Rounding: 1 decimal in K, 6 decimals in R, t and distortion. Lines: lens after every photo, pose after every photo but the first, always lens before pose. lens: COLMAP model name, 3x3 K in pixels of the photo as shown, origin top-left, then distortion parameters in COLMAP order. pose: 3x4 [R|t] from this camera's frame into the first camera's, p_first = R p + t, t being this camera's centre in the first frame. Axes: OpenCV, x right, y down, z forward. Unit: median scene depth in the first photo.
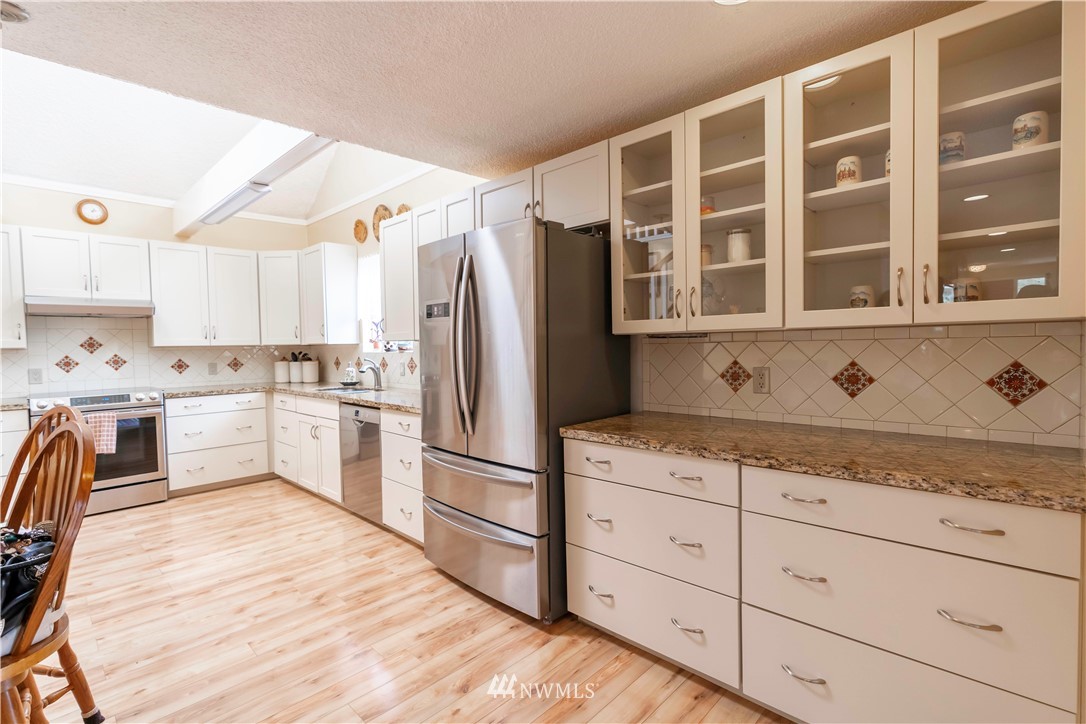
lens RADIAL K [[496.7, 0, 543.0], [0, 496.7, 362.0], [0, 0, 1]] dist [-0.003648, -0.000265]
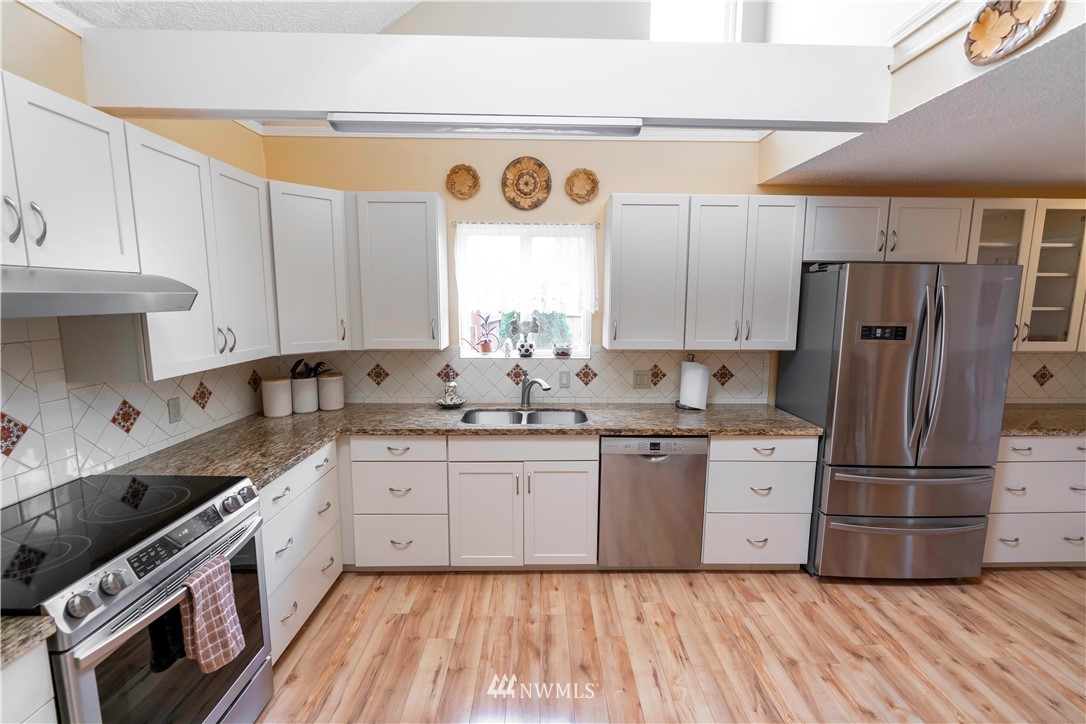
lens RADIAL K [[488.5, 0, 543.0], [0, 488.5, 362.0], [0, 0, 1]] dist [-0.002082, 0.000157]
pose [[0.710688, -0.070868, 0.699929, -1.143869], [0.007588, 0.995627, 0.093104, -0.116270], [-0.703467, -0.060857, 0.708118, 0.636627]]
